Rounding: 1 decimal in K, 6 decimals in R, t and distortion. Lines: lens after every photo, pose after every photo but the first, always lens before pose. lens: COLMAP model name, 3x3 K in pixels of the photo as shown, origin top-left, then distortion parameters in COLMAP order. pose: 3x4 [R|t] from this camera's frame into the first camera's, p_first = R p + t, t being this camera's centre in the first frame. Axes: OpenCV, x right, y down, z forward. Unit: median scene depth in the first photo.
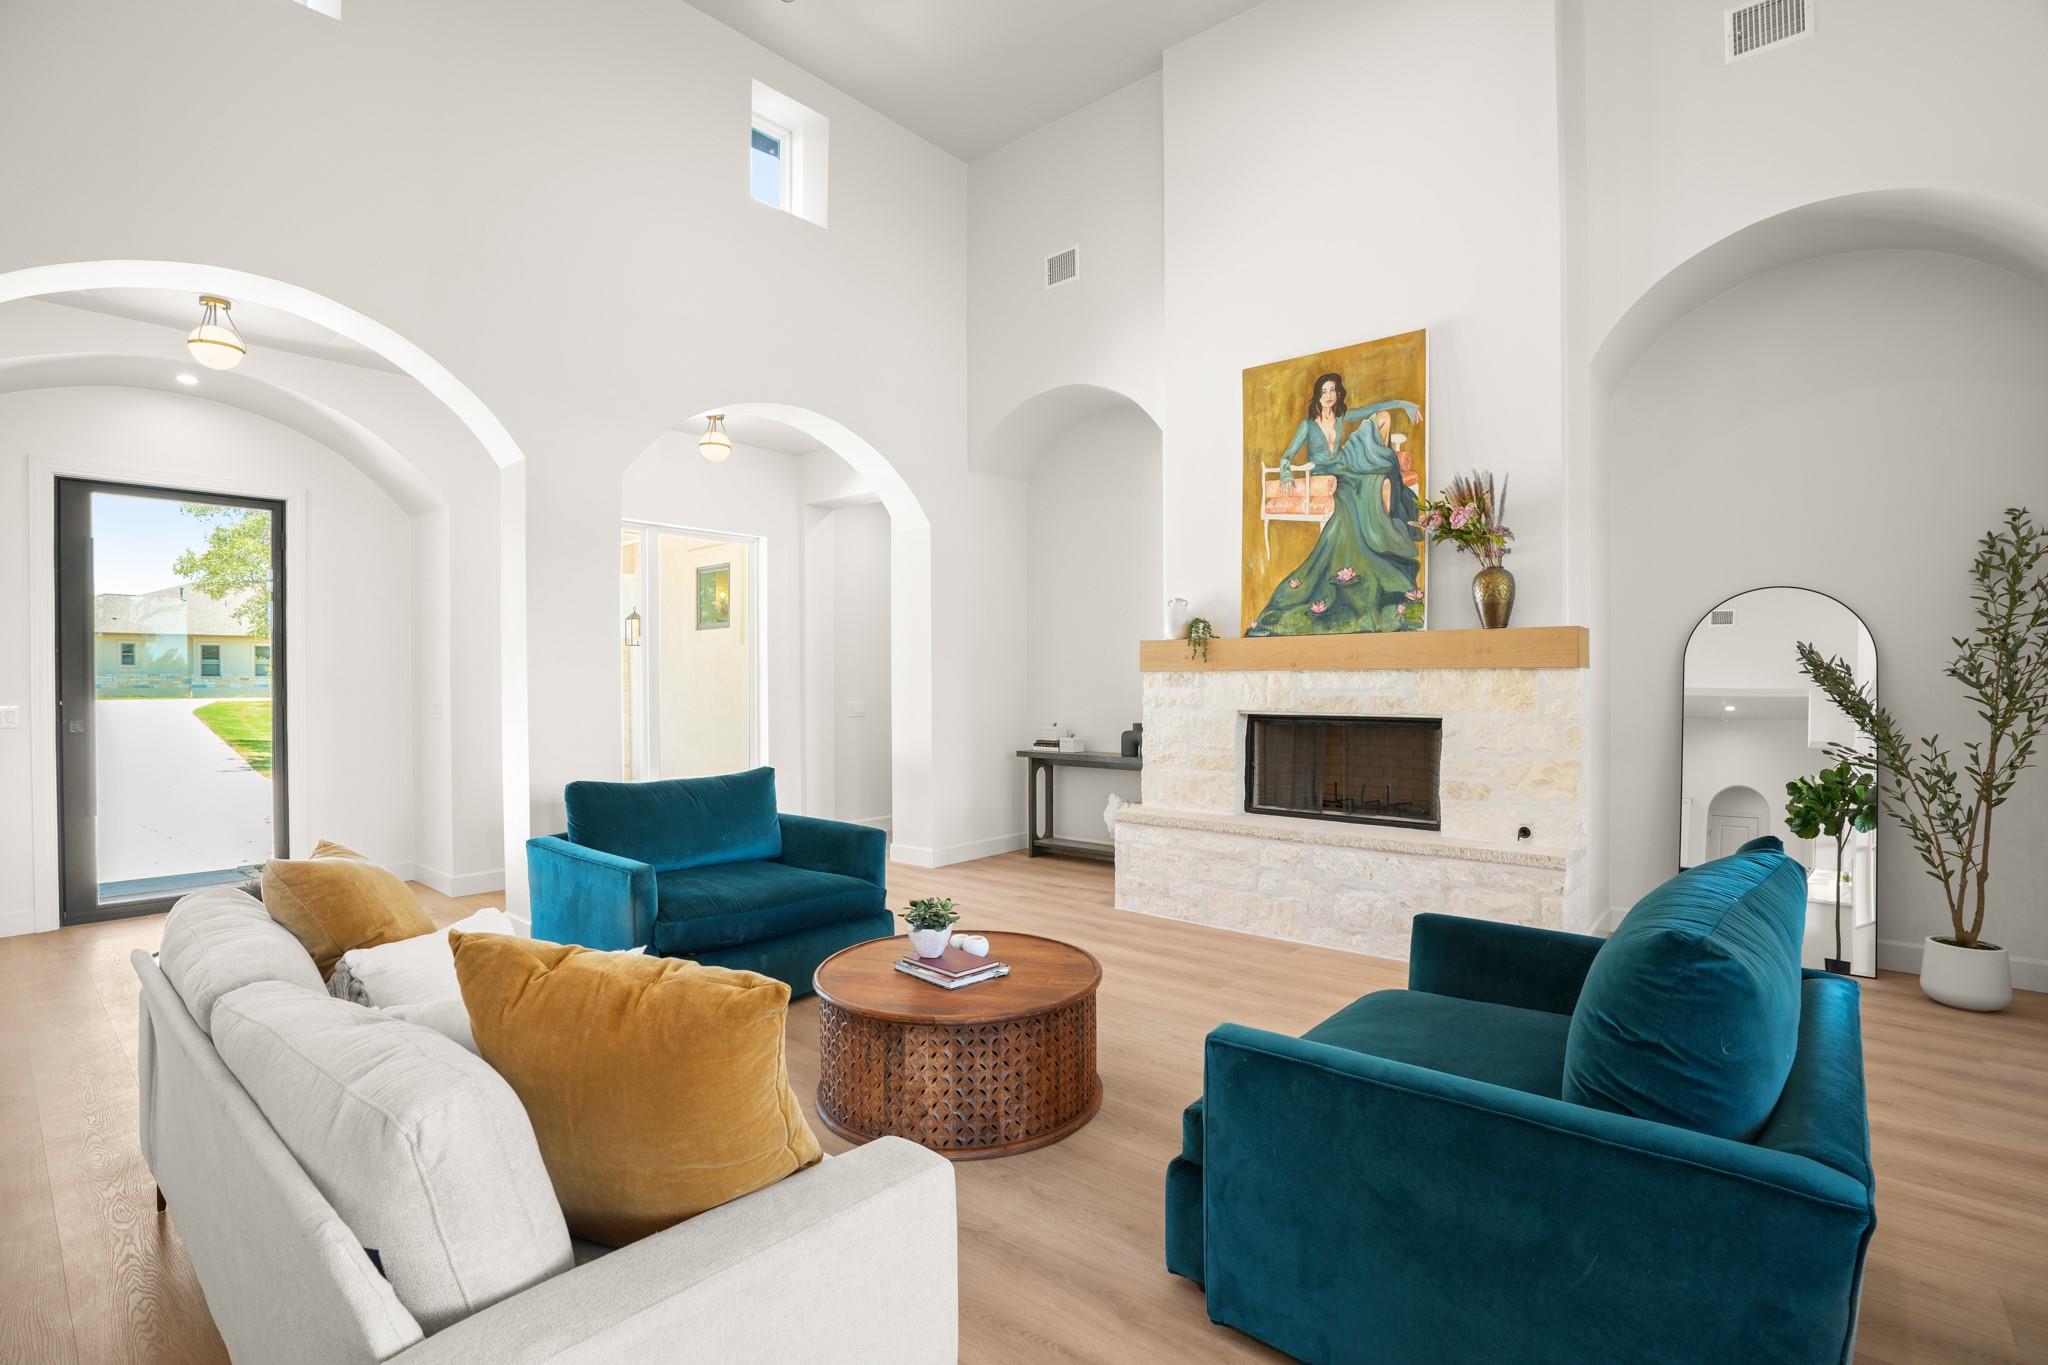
lens RADIAL K [[959.3, 0, 1014.8], [0, 959.3, 690.8], [0, 0, 1]] dist [-0.068162, 0.027333]
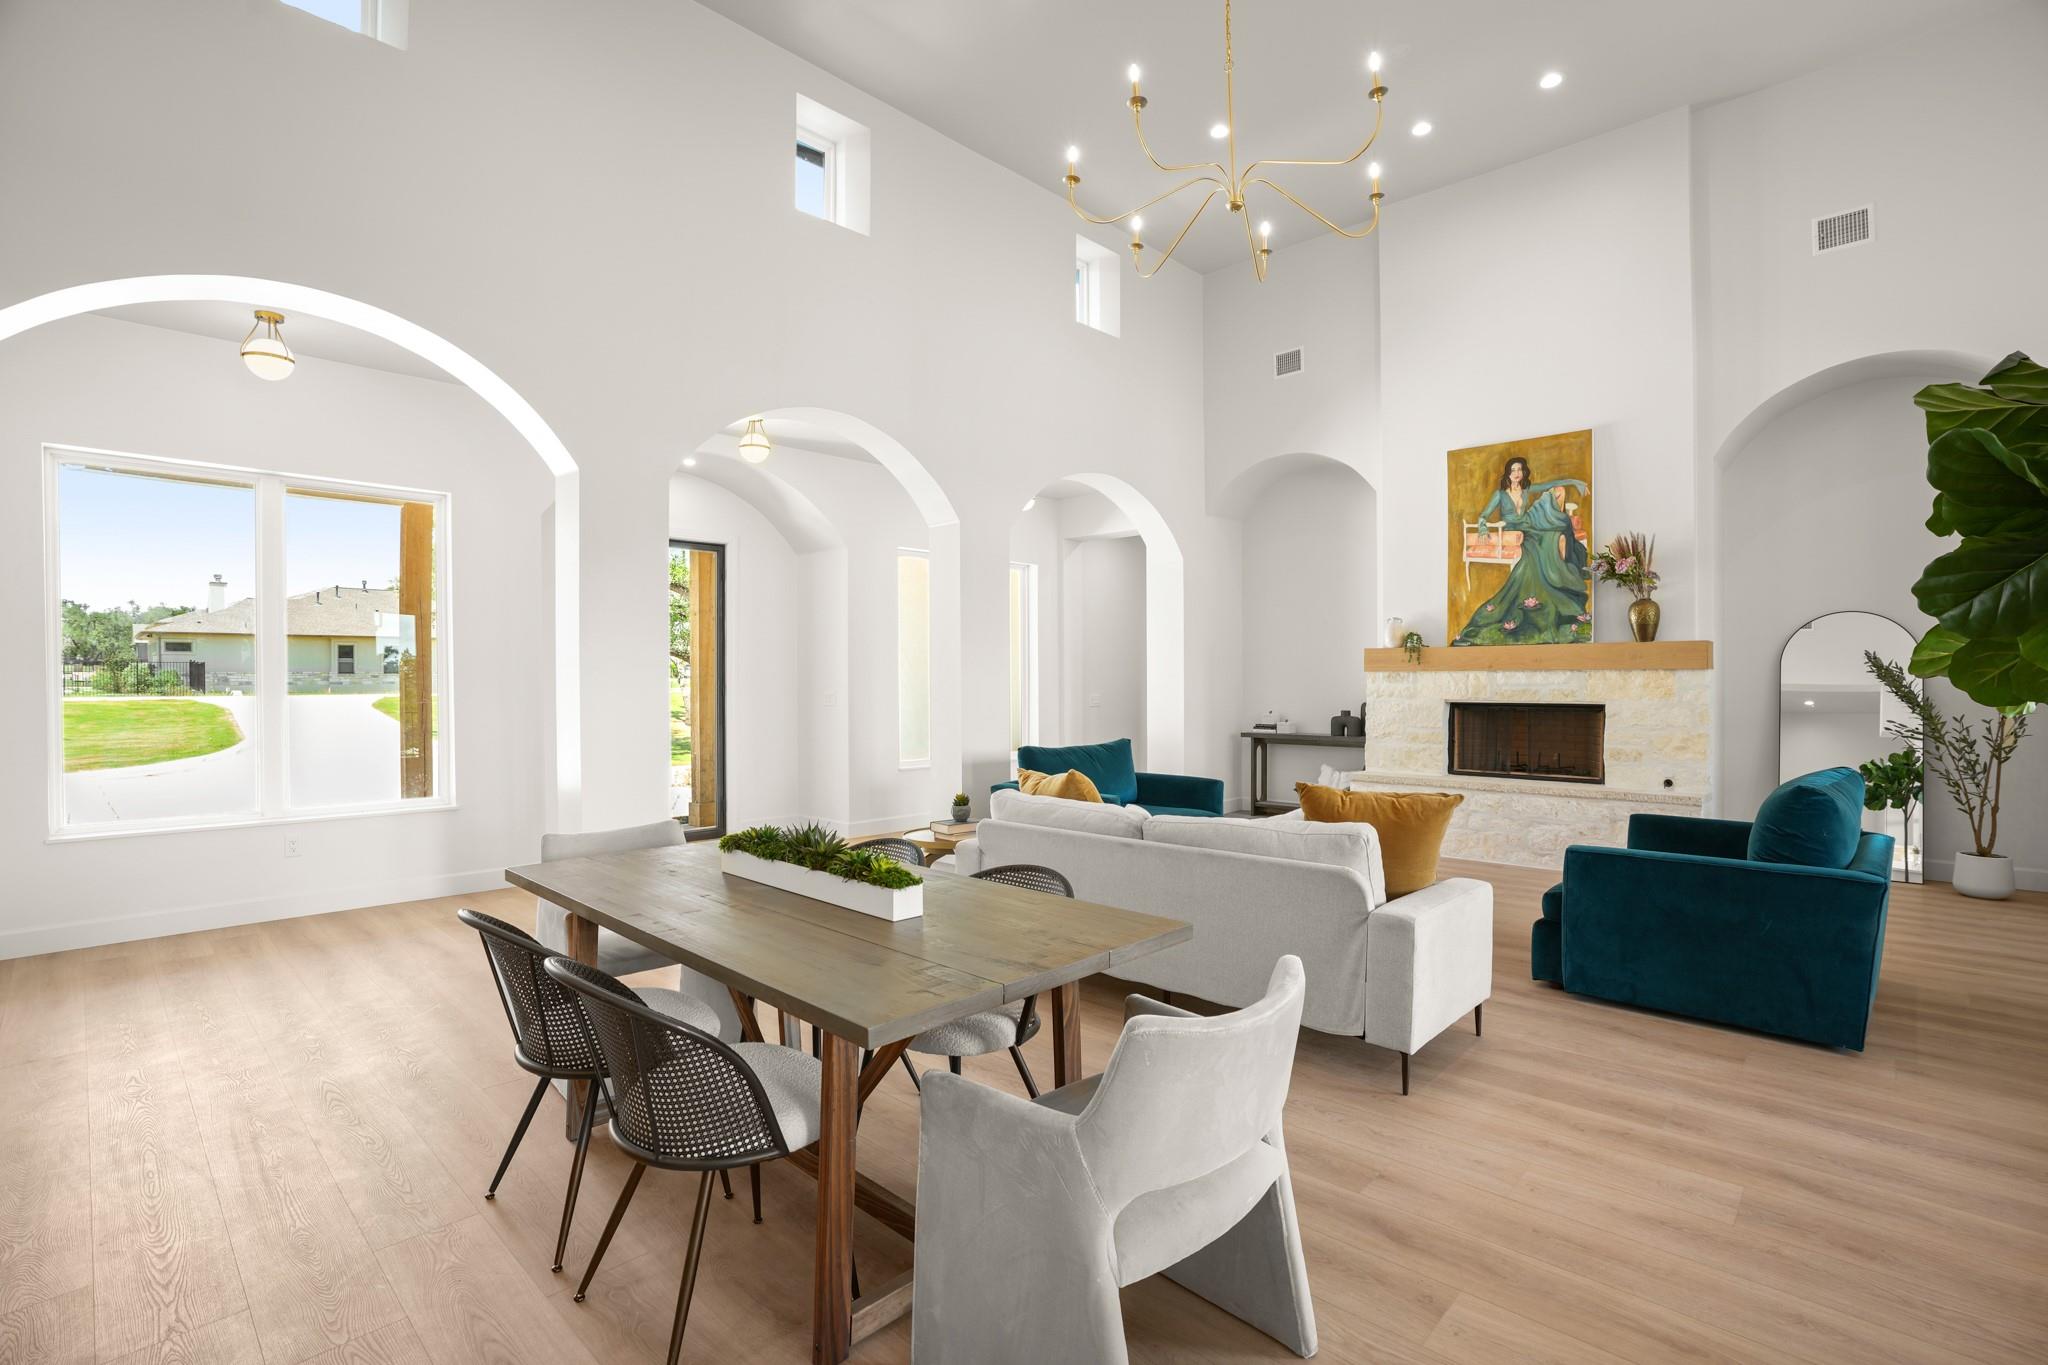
lens RADIAL K [[949.8, 0, 1024.0], [0, 949.8, 682.5], [0, 0, 1]] dist [-0.065675, 0.026365]
pose [[0.998857, 0.000310, -0.047805, -0.330499], [-0.000596, 0.999982, -0.005983, 0.004701], [0.047802, 0.006005, 0.998839, -0.407343]]
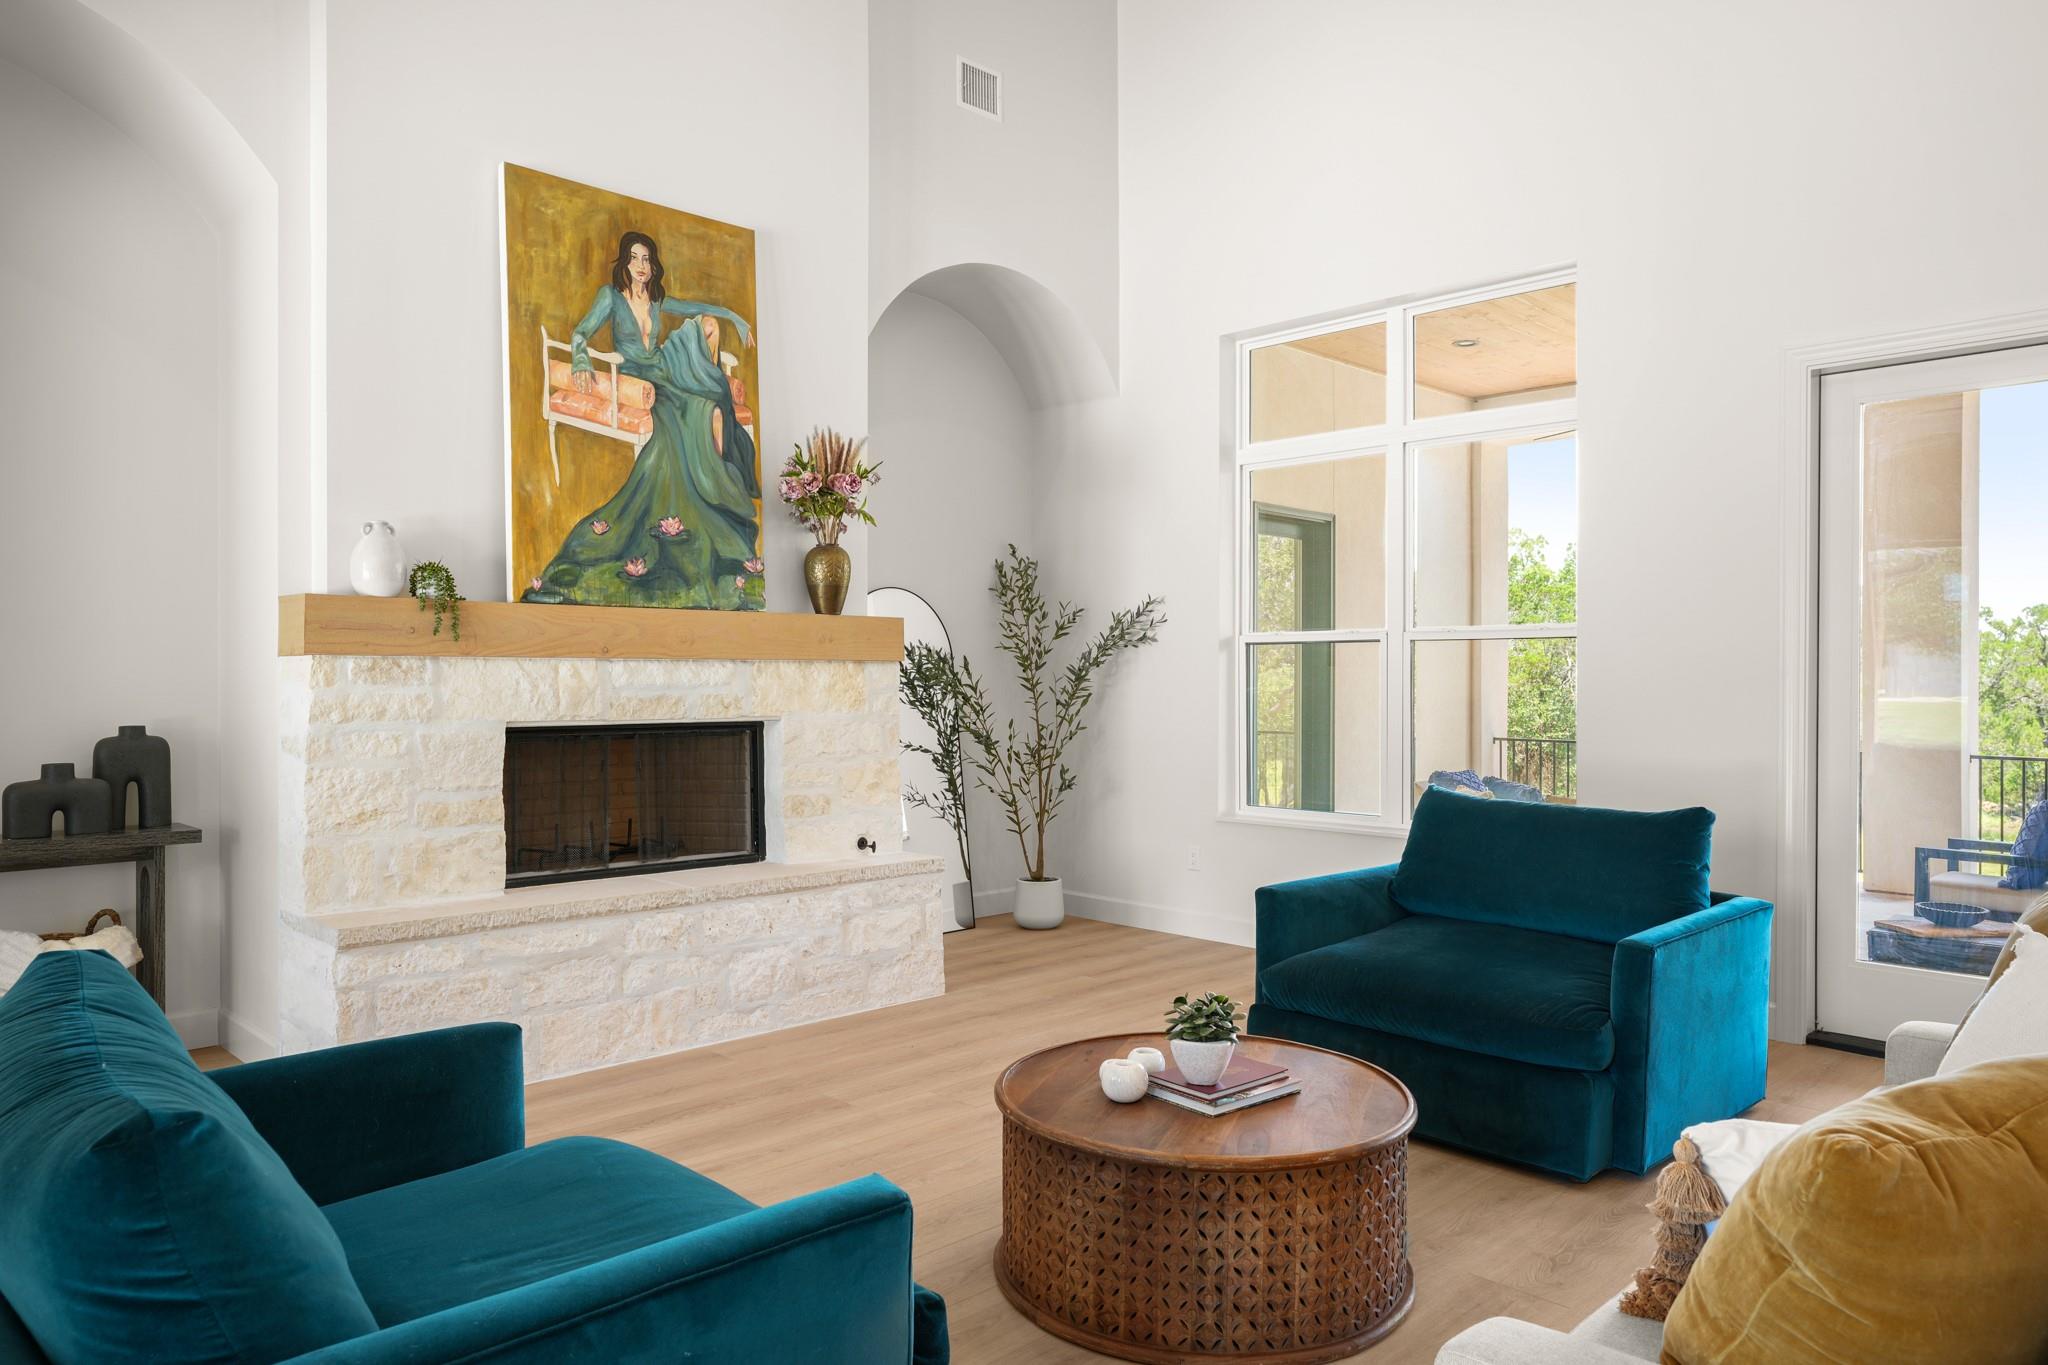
lens RADIAL K [[1367.4, 0, 1028.4], [0, 1367.4, 674.5], [0, 0, 1]] dist [0.001172, 0.004921]
pose [[0.073682, 0.003888, 0.997274, -0.657861], [0.006761, 0.999967, -0.004398, -0.003779], [-0.997259, 0.007066, 0.073653, 0.650069]]
